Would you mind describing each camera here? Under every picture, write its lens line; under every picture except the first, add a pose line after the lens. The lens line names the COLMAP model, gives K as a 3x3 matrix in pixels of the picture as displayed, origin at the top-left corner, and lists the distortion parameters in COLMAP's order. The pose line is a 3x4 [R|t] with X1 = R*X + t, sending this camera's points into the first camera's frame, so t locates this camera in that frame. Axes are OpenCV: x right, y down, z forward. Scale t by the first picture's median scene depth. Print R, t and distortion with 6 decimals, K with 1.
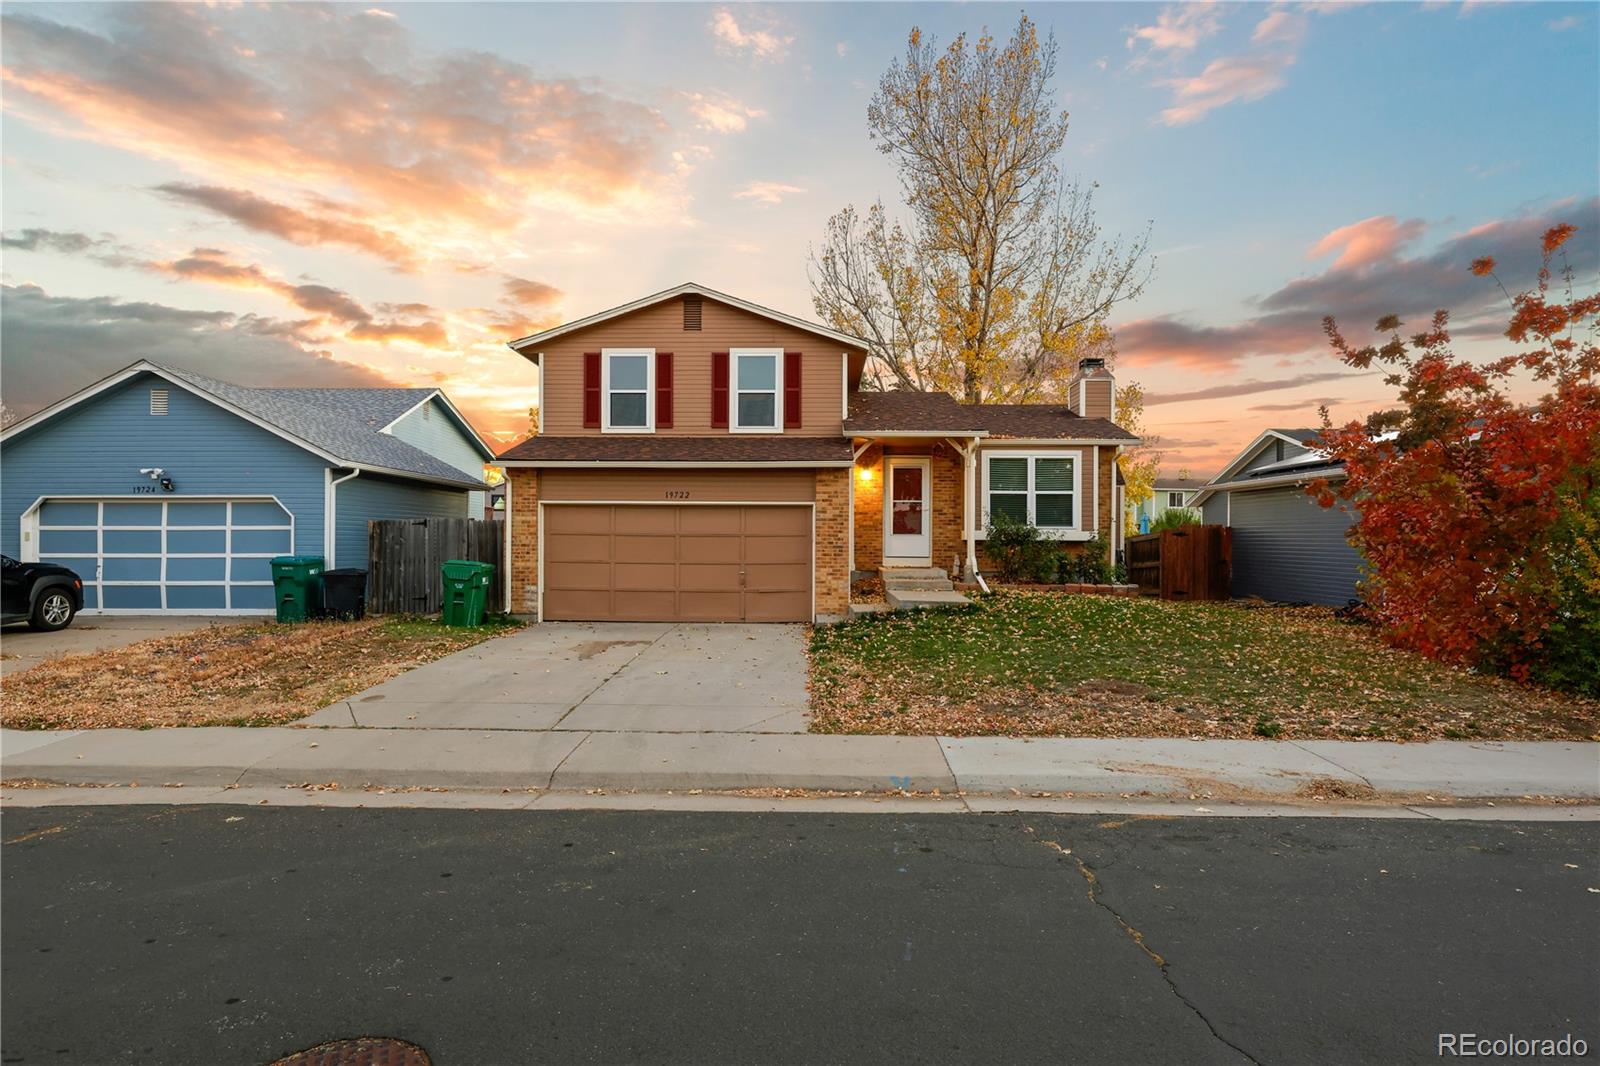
lens RADIAL K [[806.5, 0, 798.1], [0, 806.5, 537.9], [0, 0, 1]] dist [0.004332, 0.000327]
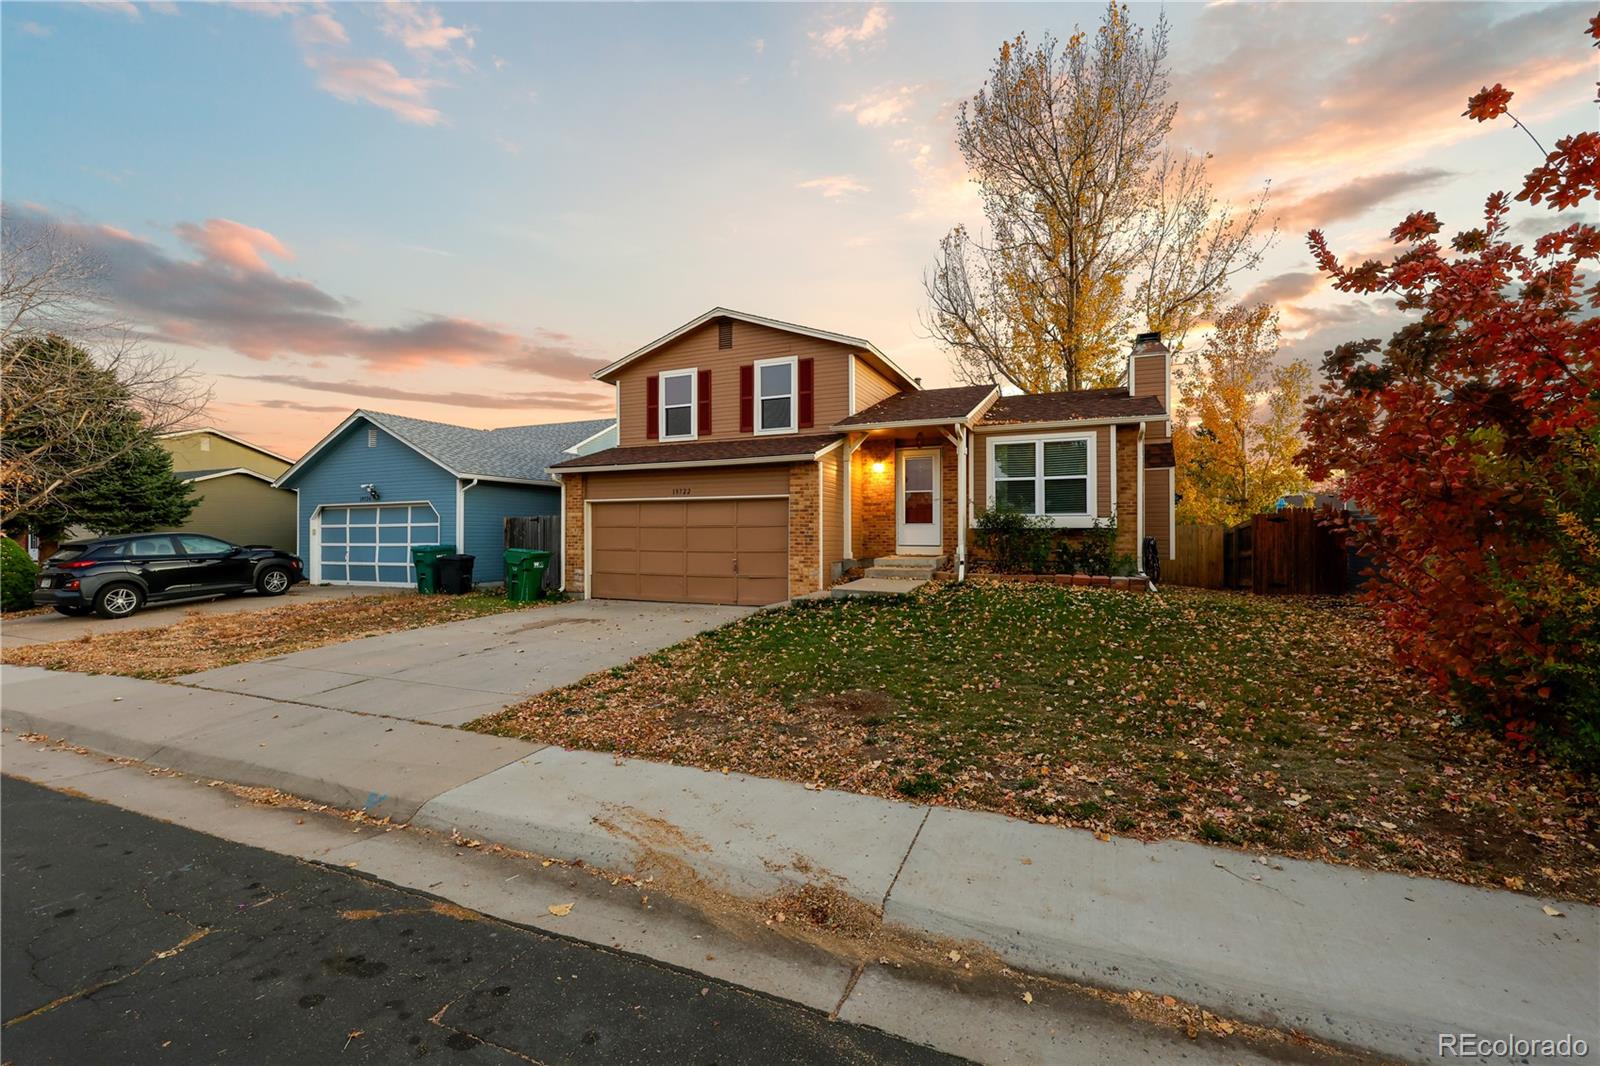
lens RADIAL K [[645.2, 0, 802.6], [0, 645.2, 524.0], [0, 0, 1]] dist [0.001401, 0.000427]
pose [[0.932515, -0.011987, -0.360932, 0.310131], [0.009007, 0.999910, -0.009938, 0.003030], [0.361018, 0.006016, 0.932539, 0.188391]]
